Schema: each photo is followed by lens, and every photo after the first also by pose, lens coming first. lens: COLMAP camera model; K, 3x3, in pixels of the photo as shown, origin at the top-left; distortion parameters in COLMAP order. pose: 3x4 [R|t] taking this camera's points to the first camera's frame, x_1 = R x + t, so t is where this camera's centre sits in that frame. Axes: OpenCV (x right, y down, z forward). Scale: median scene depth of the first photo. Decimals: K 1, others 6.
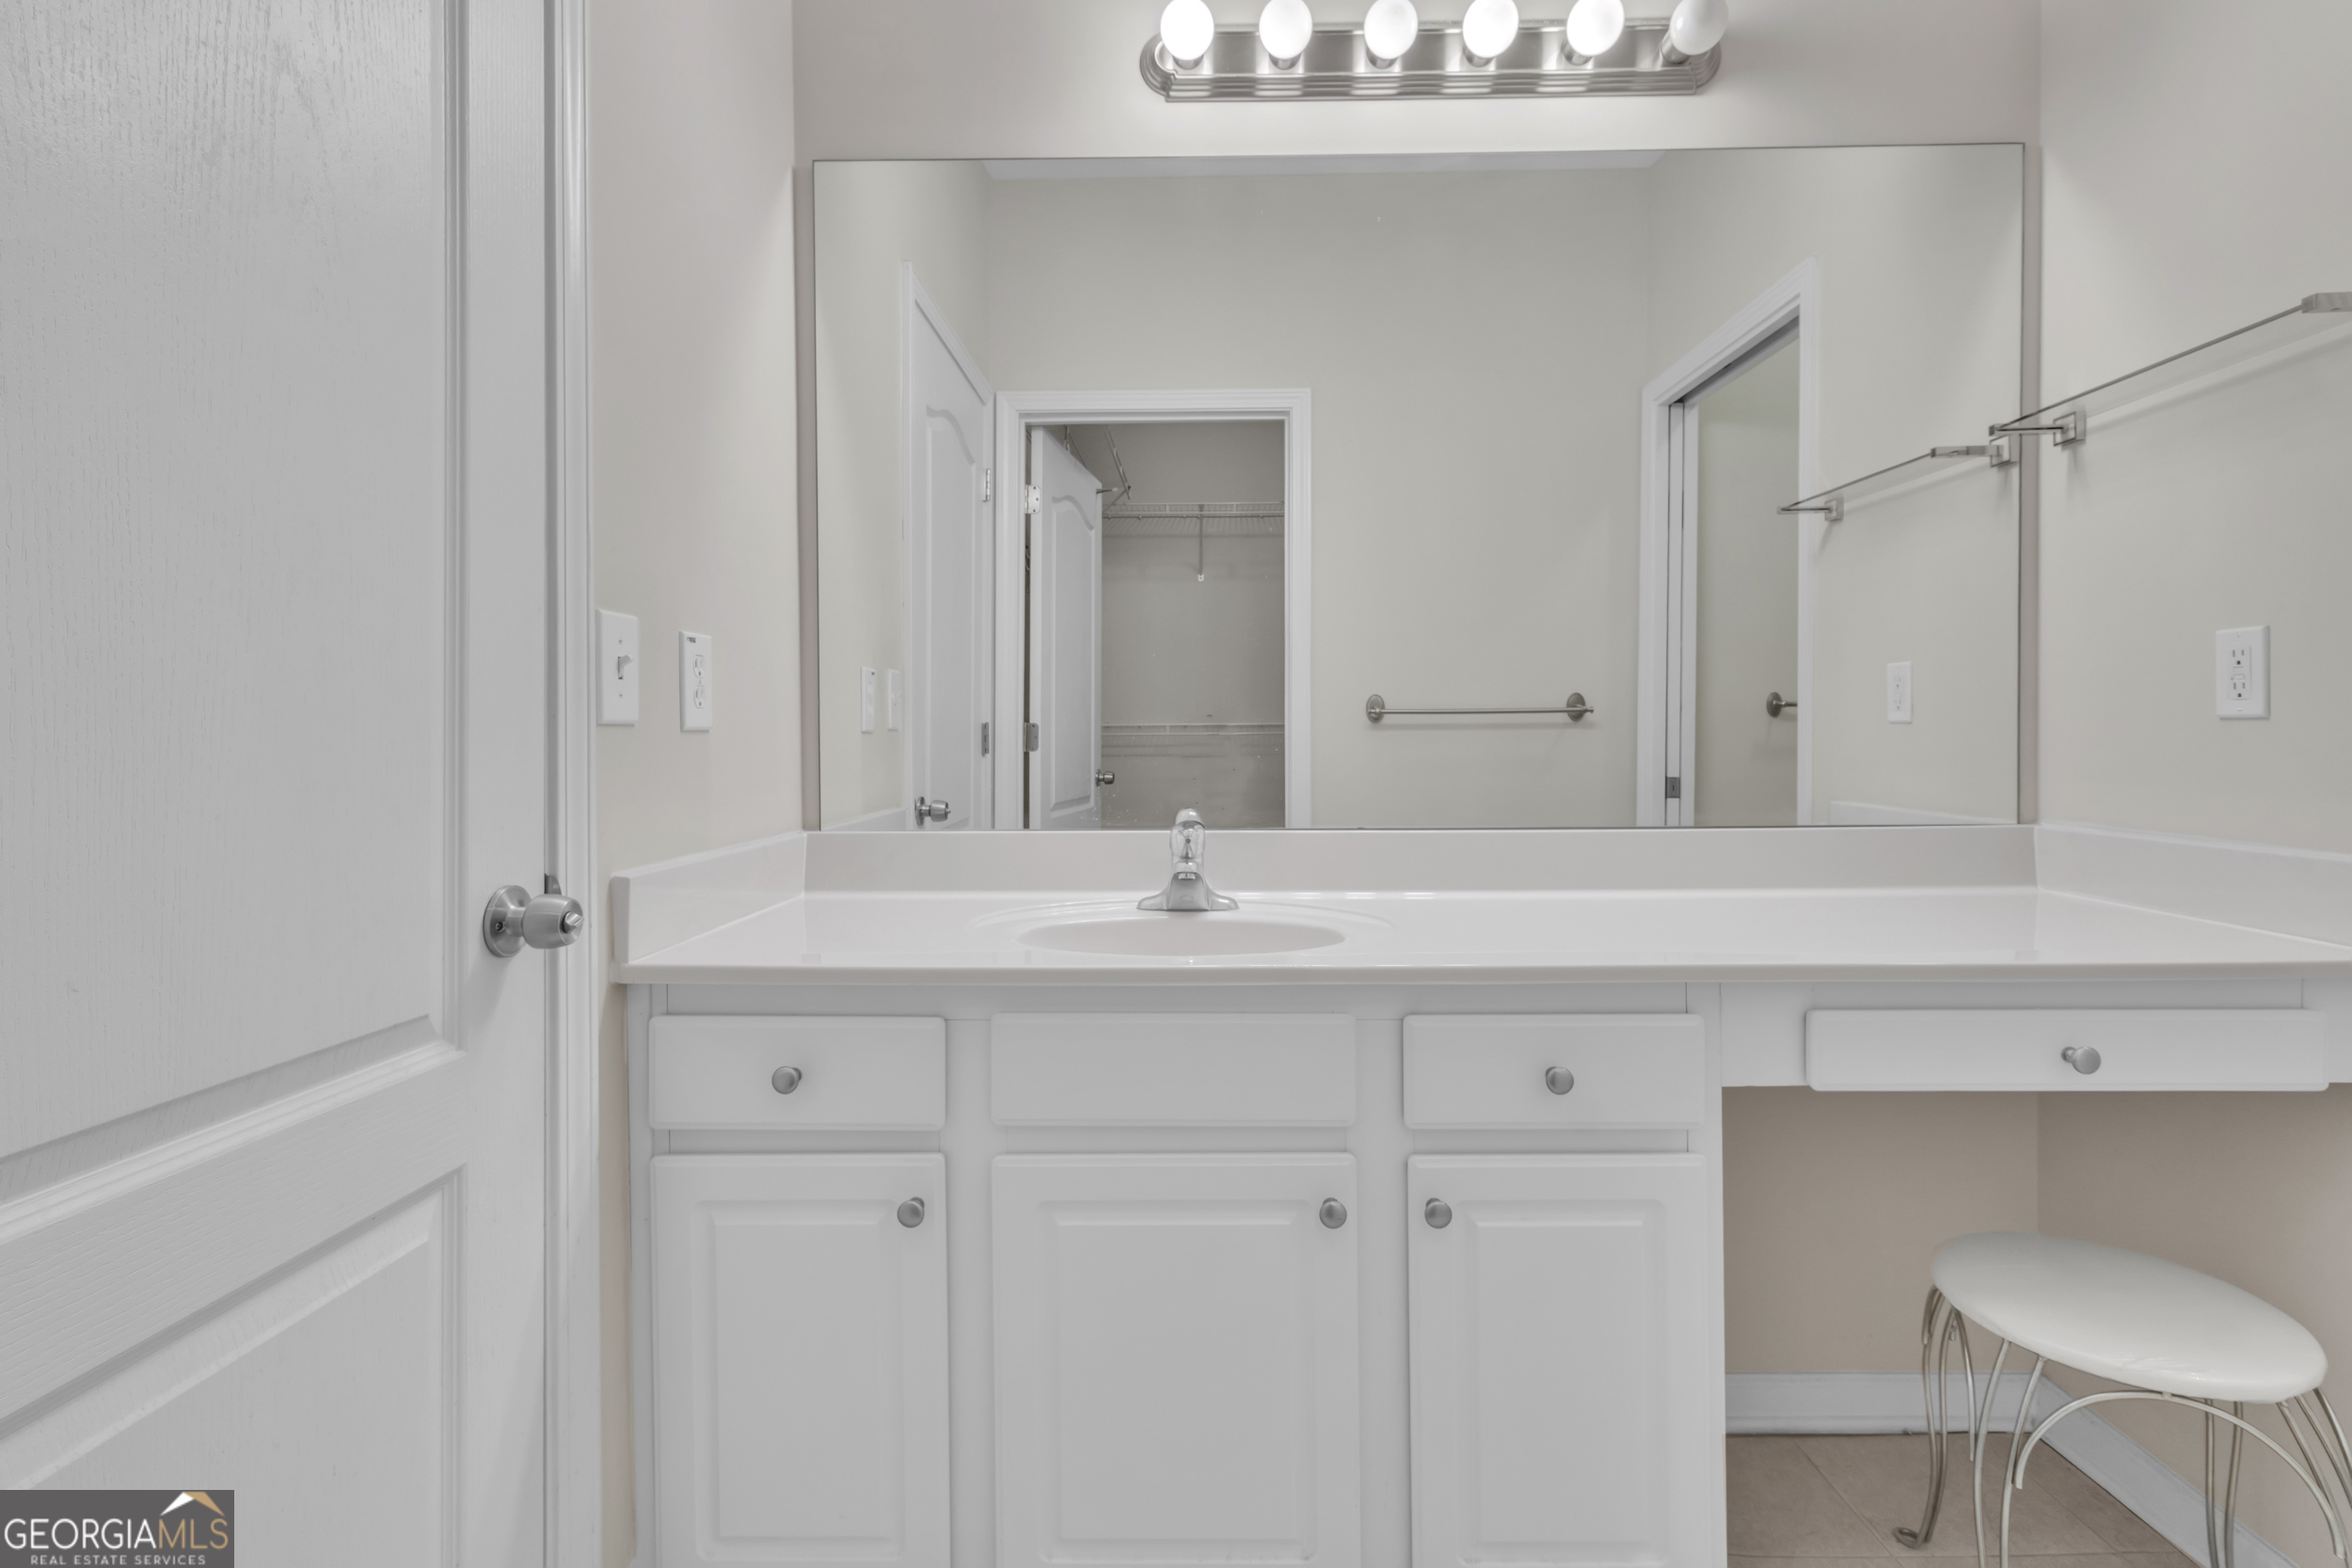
lens RADIAL K [[1109.9, 0, 1220.8], [0, 1109.9, 760.2], [0, 0, 1]] dist [0.014275, 0.000613]
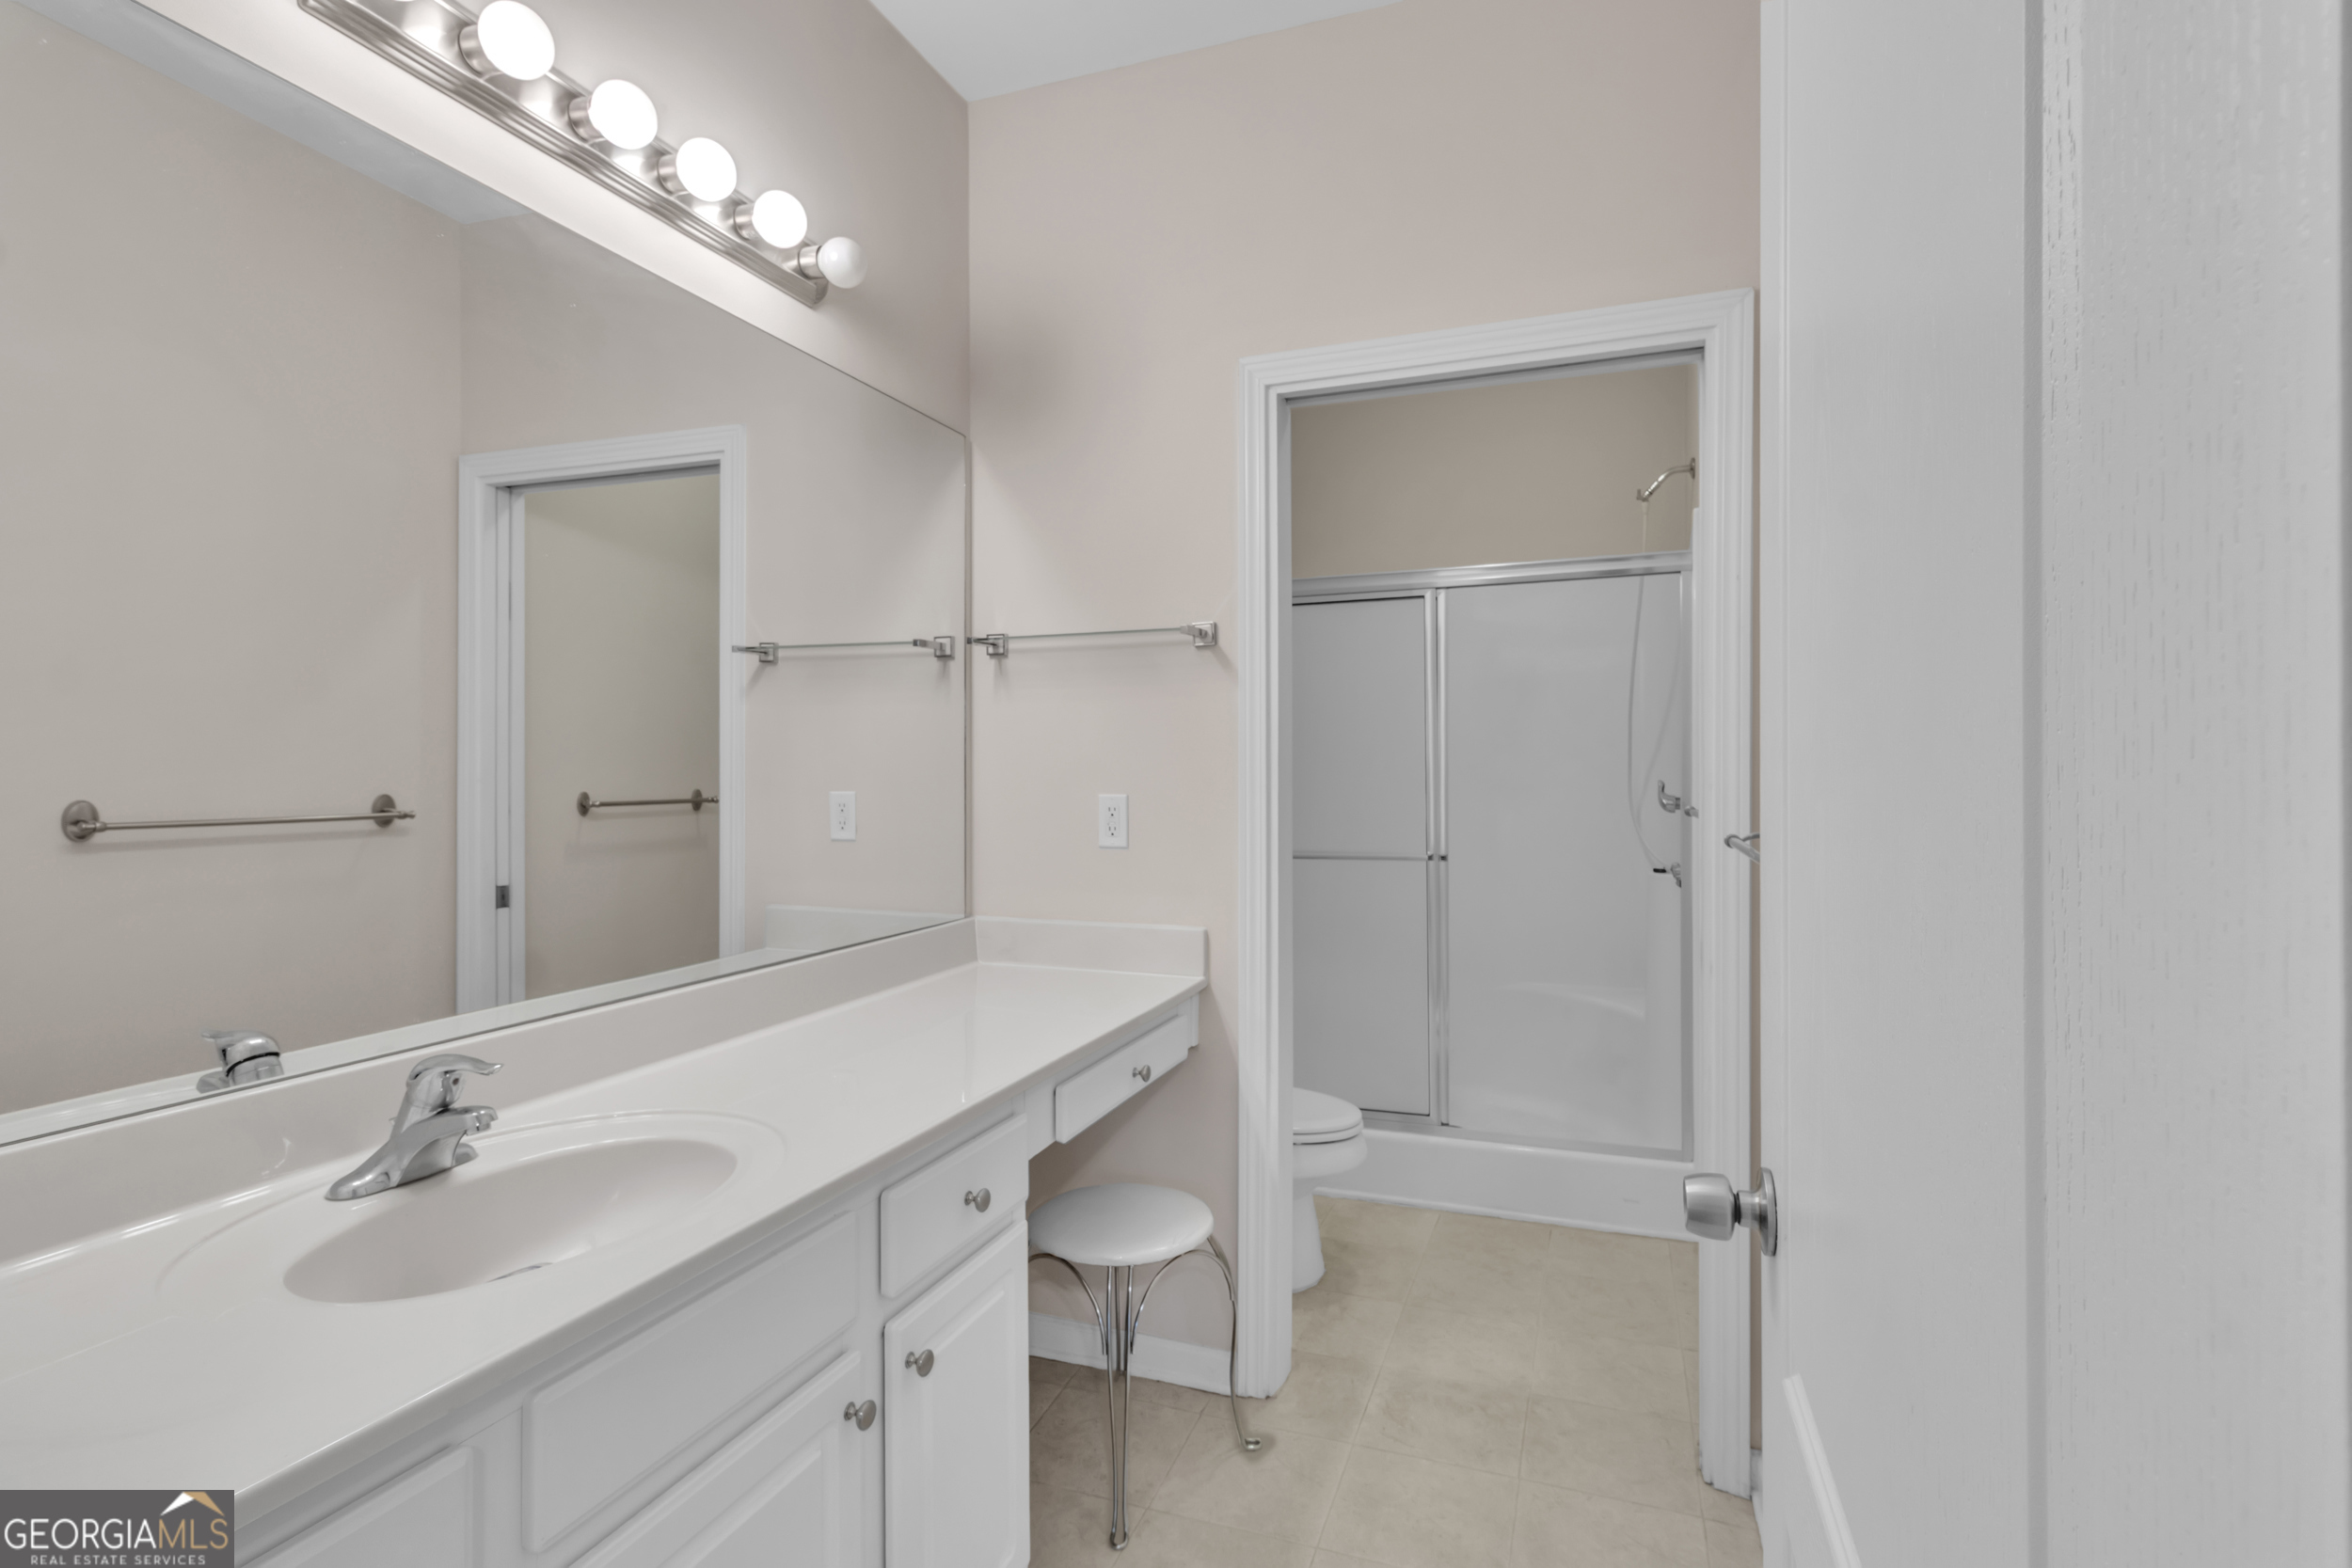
lens RADIAL K [[1109.9, 0, 1189.2], [0, 1109.9, 781.6], [0, 0, 1]] dist [0.014275, 0.000613]
pose [[0.353873, 0.000253, 0.935294, -0.413205], [0.020517, 0.999757, -0.008033, -0.081847], [-0.935069, 0.022032, 0.353781, 0.205838]]
